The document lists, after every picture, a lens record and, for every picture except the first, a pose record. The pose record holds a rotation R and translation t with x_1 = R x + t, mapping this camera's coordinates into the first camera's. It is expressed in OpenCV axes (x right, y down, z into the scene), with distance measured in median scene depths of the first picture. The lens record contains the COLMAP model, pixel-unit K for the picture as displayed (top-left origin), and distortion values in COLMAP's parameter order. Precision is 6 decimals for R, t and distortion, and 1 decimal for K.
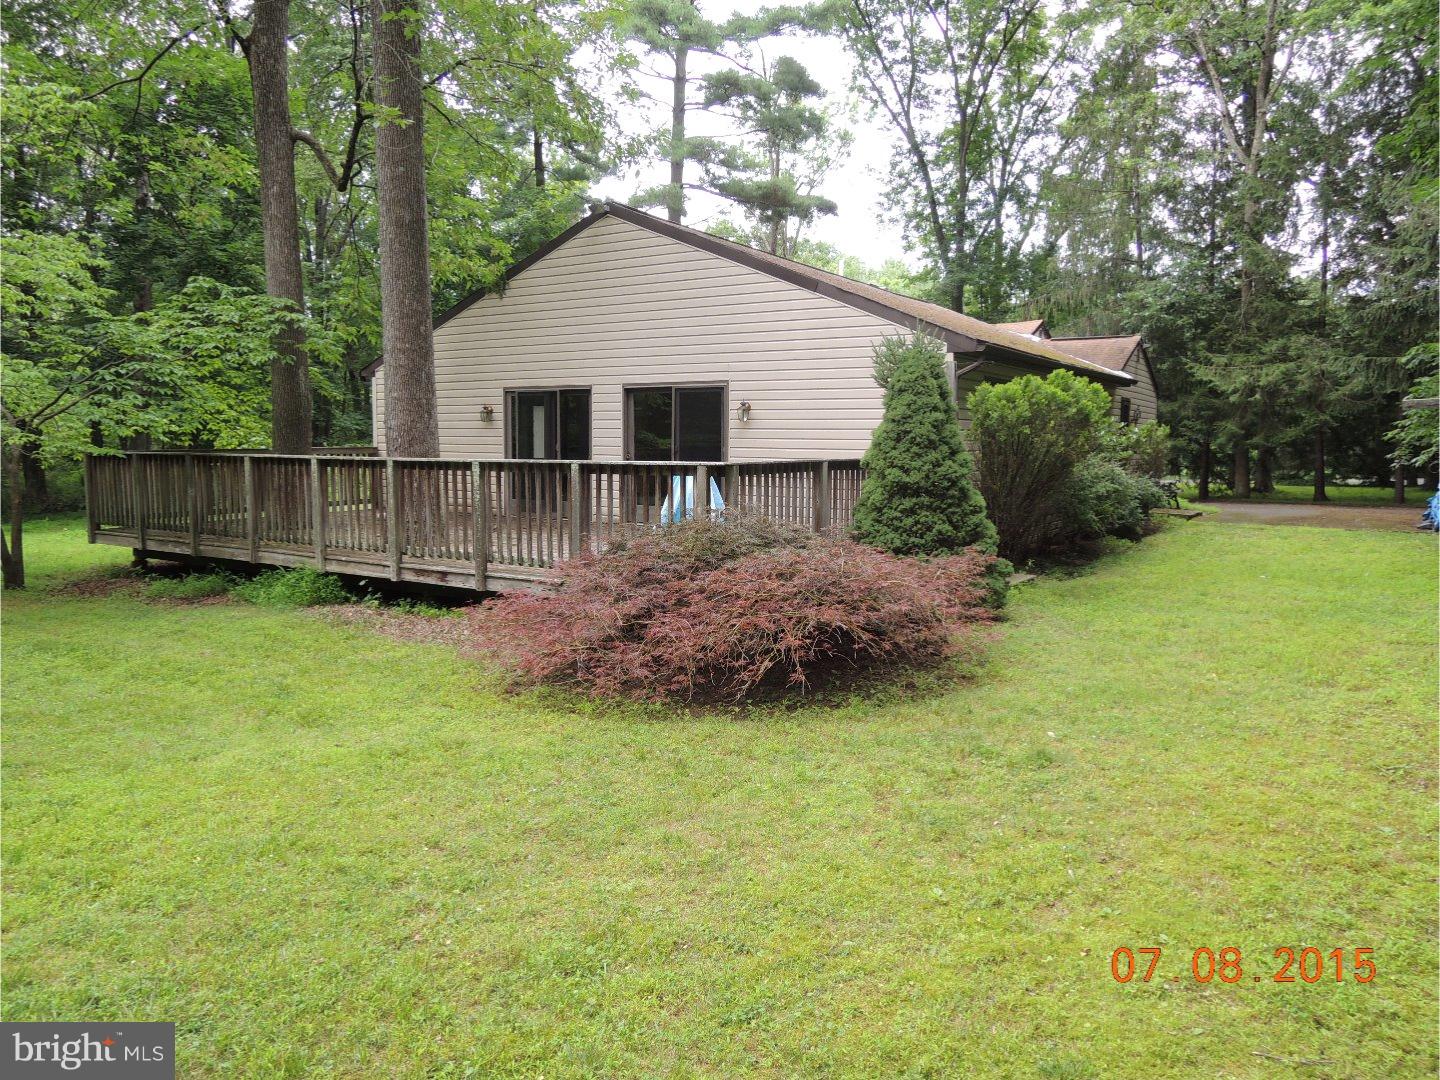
lens RADIAL K [[1020.8, 0, 720.0], [0, 1020.8, 540.0], [0, 0, 1]] dist [-0.047147, -0.002062]
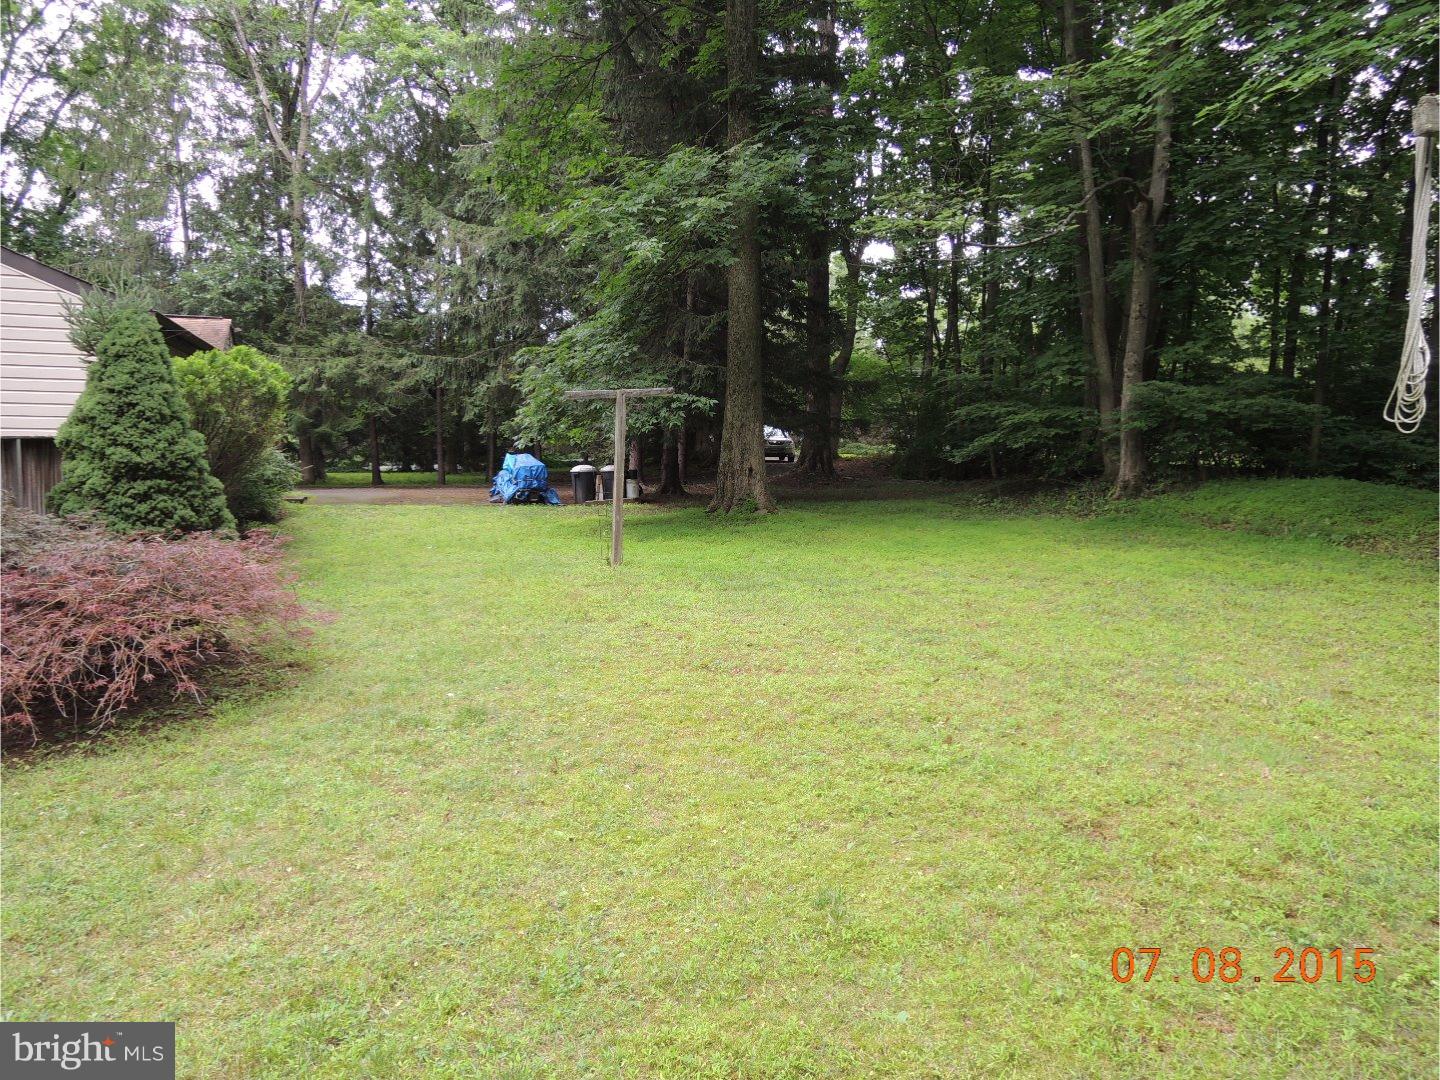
lens RADIAL K [[1020.8, 0, 720.0], [0, 1020.8, 540.0], [0, 0, 1]] dist [-0.047147, -0.002062]
pose [[0.582413, -0.065923, 0.810215, -0.221479], [0.060739, 0.997449, 0.037496, 0.006704], [-0.810620, 0.027373, 0.584932, 0.103604]]
